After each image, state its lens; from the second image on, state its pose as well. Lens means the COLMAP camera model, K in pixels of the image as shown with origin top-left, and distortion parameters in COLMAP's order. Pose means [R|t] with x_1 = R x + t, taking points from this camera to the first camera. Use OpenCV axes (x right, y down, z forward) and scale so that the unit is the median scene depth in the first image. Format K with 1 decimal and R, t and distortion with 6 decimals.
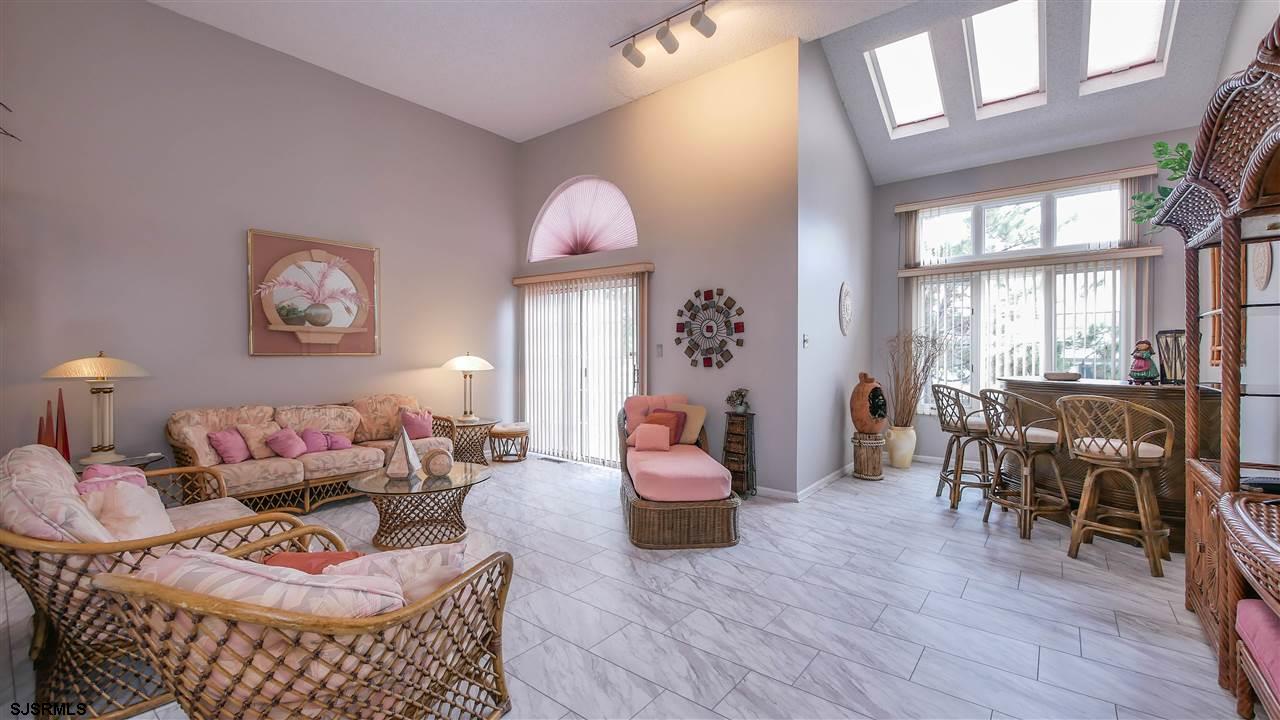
lens RADIAL K [[527.3, 0, 634.0], [0, 527.3, 356.4], [0, 0, 1]] dist [-0.001893, -0.000095]
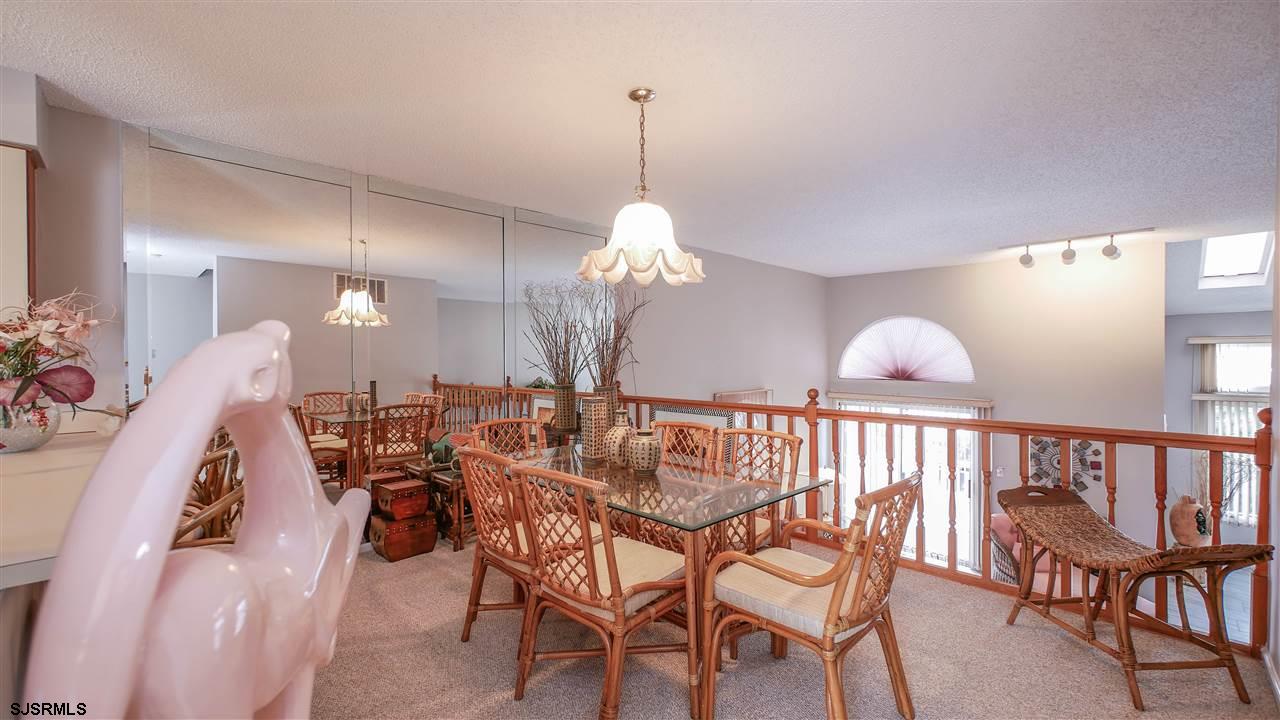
lens RADIAL K [[525.8, 0, 643.7], [0, 525.8, 367.1], [0, 0, 1]] dist [-0.001018, -0.000085]
pose [[0.994128, -0.002603, -0.108178, -0.683204], [0.002716, 0.999996, 0.000895, -0.274460], [0.108175, -0.001183, 0.994131, -0.321806]]
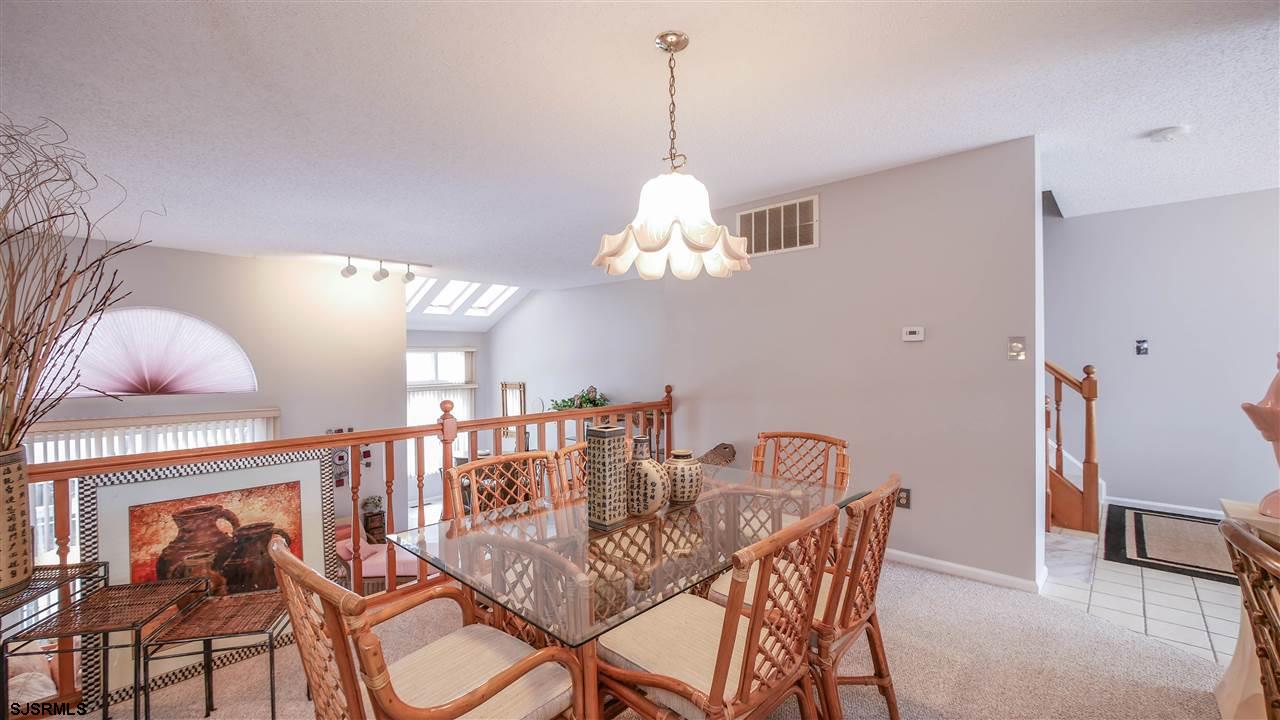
lens RADIAL K [[527.3, 0, 634.0], [0, 527.3, 356.4], [0, 0, 1]] dist [-0.001893, -0.000095]
pose [[0.074043, -0.000184, 0.997255, -1.127564], [0.020202, 0.999795, -0.001316, -0.290331], [-0.997050, 0.020244, 0.074032, 0.147158]]
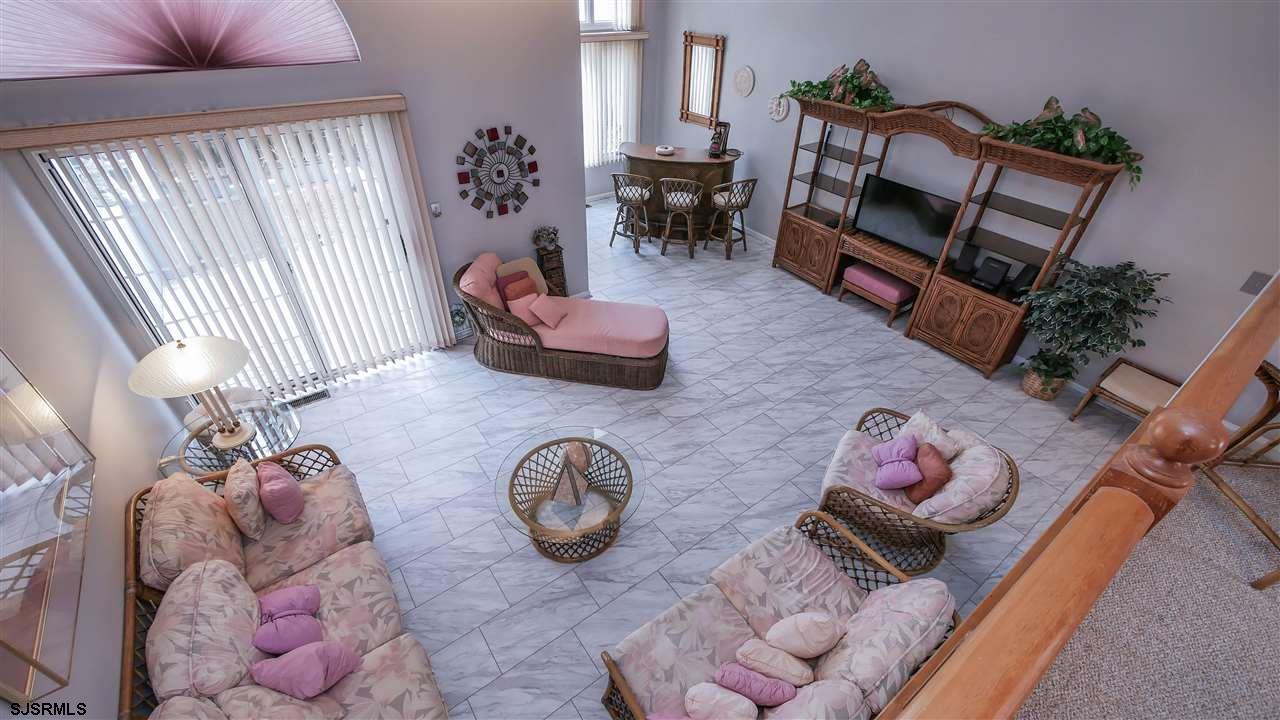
lens RADIAL K [[527.3, 0, 634.0], [0, 527.3, 356.4], [0, 0, 1]] dist [-0.001893, -0.000095]
pose [[0.264341, -0.573654, 0.775271, -0.672069], [-0.013875, 0.801520, 0.597807, -0.341351], [-0.964329, -0.168782, 0.203915, 0.531247]]
